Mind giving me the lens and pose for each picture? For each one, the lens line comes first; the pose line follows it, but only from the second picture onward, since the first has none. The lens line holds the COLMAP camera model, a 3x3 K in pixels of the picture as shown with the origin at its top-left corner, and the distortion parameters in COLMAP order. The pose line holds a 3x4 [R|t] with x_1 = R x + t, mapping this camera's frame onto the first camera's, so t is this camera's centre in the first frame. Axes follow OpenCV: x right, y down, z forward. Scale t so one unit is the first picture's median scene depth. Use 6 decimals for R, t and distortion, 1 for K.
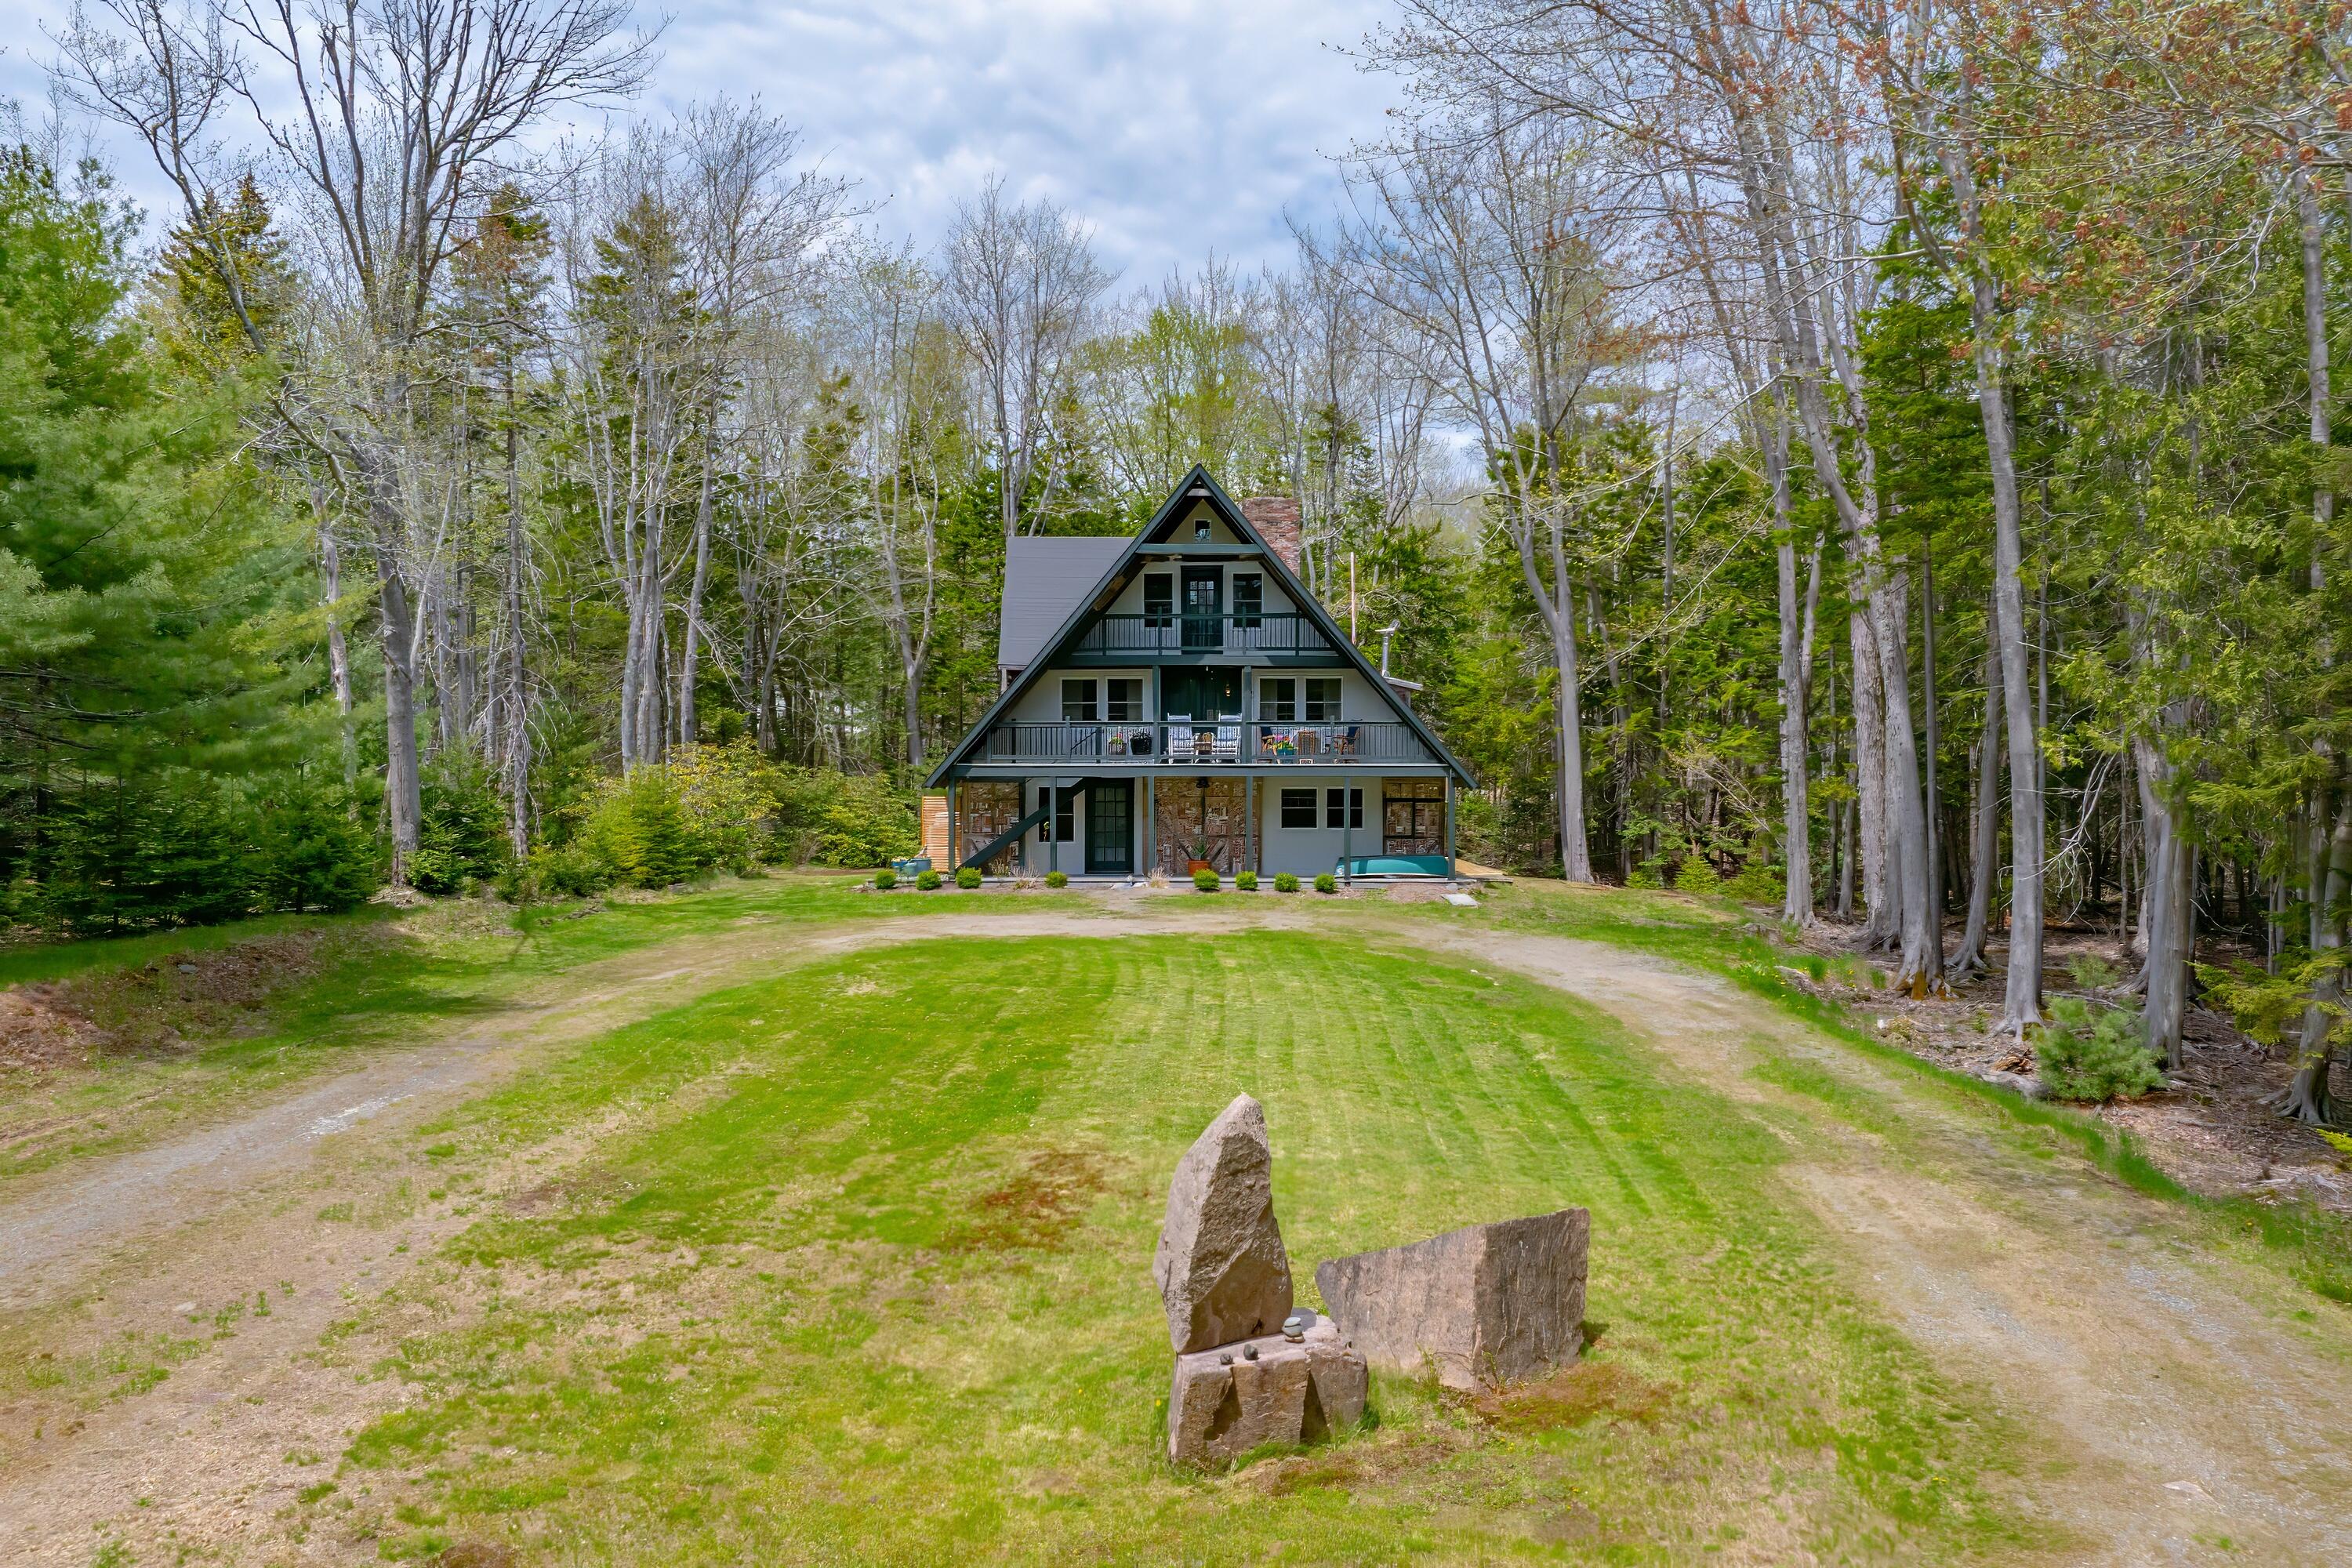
lens RADIAL K [[1689.5, 0, 1176.0], [0, 1689.5, 784.0], [0, 0, 1]] dist [-0.009190, -0.045494]
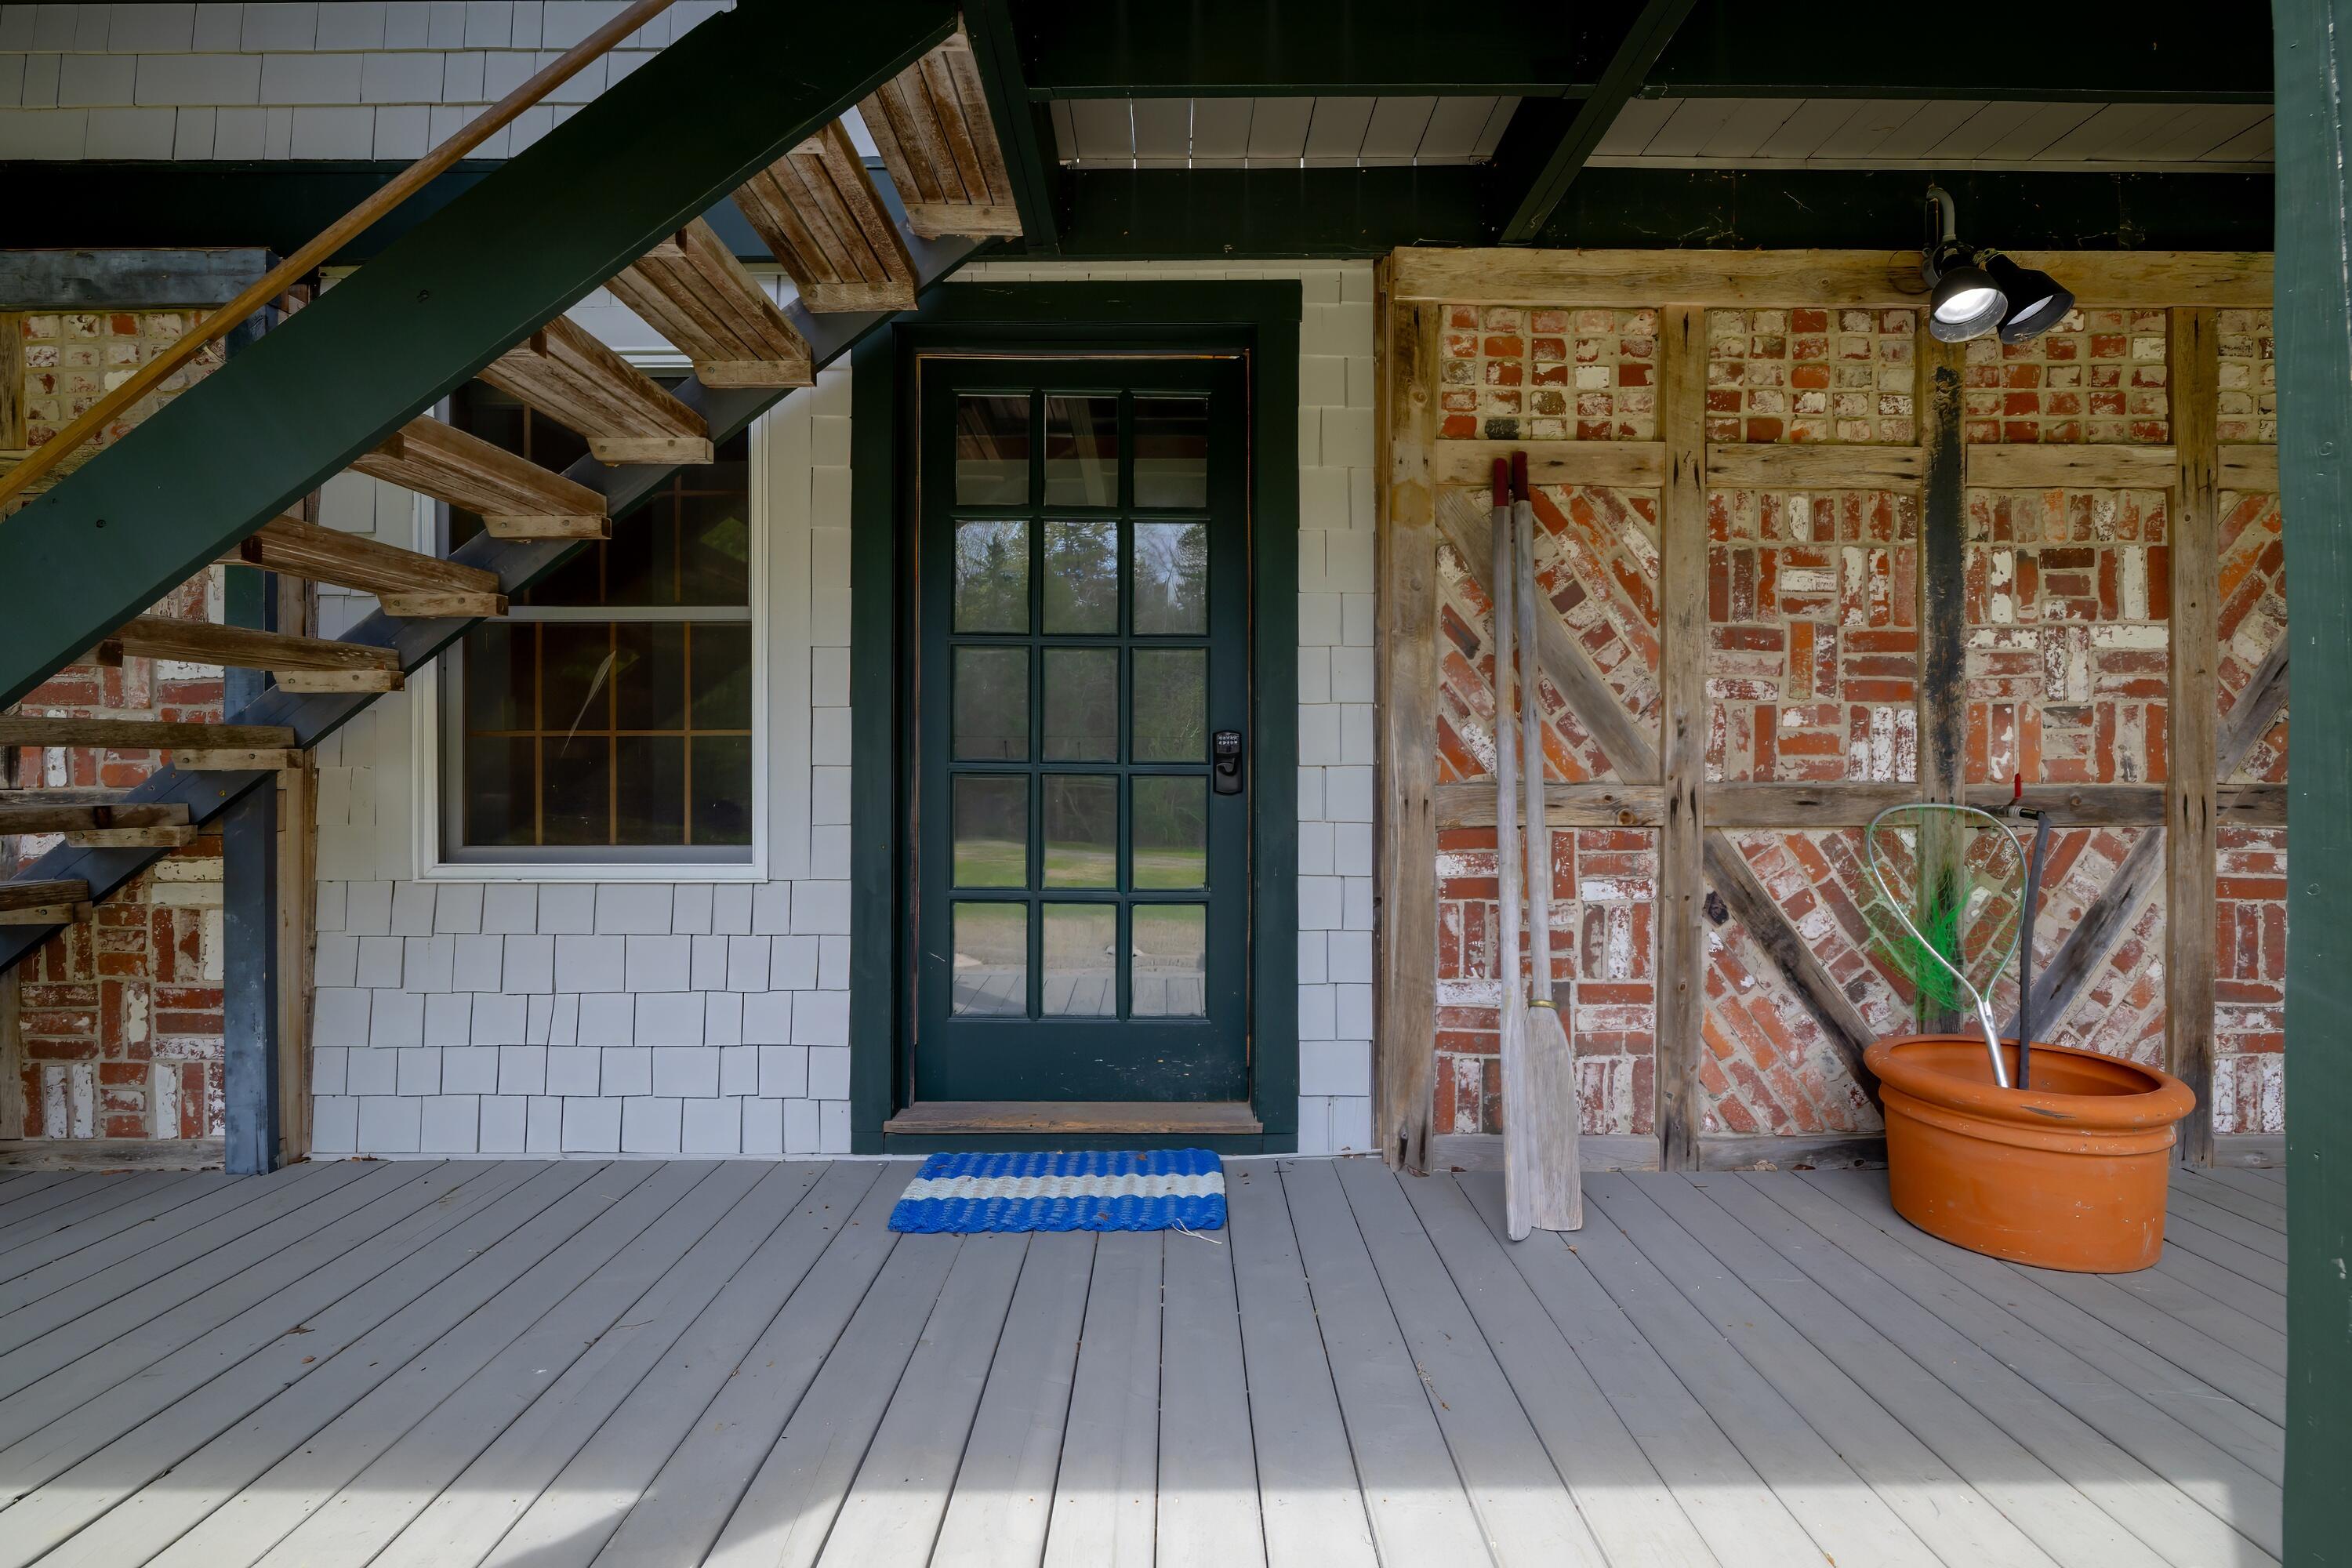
lens RADIAL K [[1159.5, 0, 1176.0], [0, 1159.5, 784.0], [0, 0, 1]] dist [-0.005020, -0.000544]
pose [[0.999155, -0.000226, 0.041101, -0.036254], [0.000148, 0.999998, 0.001902, 0.029602], [-0.041101, -0.001895, 0.999153, 0.933377]]
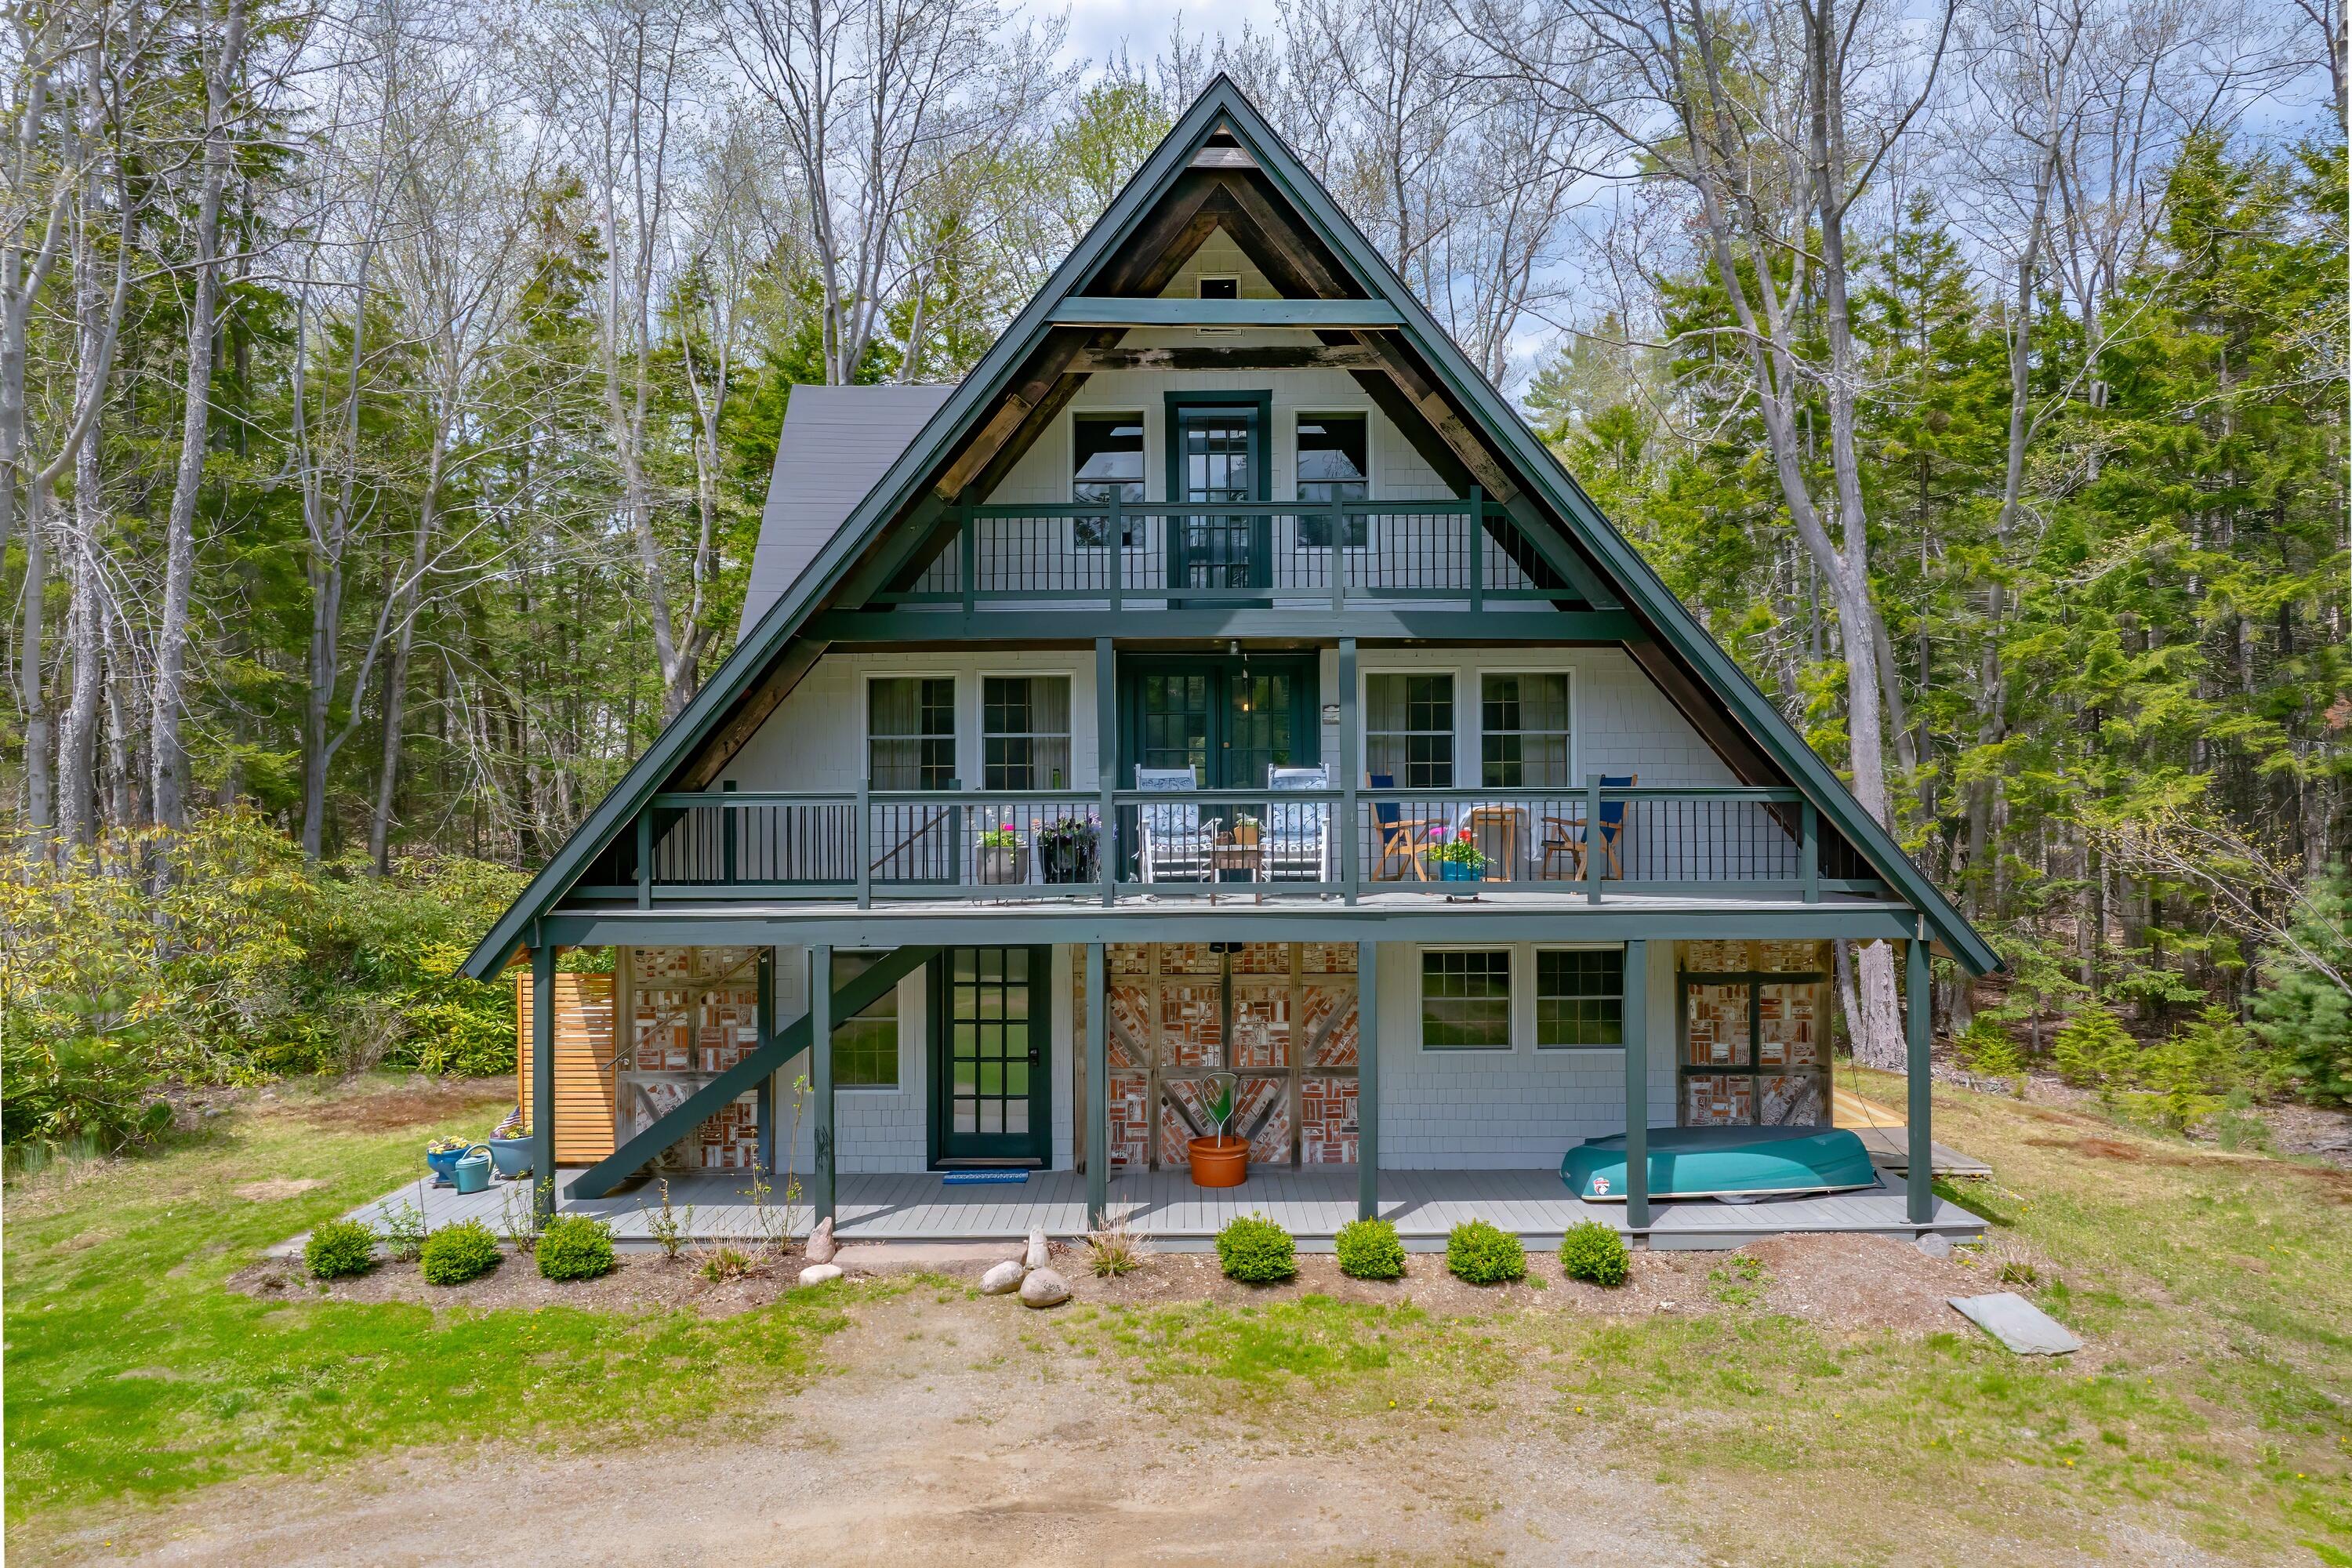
lens RADIAL K [[1689.5, 0, 1176.0], [0, 1689.5, 784.0], [0, 0, 1]] dist [-0.009190, -0.045494]
pose [[0.999268, -0.005926, 0.037802, -0.010306], [0.006143, 0.999965, -0.005623, -0.034739], [-0.037768, 0.005852, 0.999269, 0.608760]]
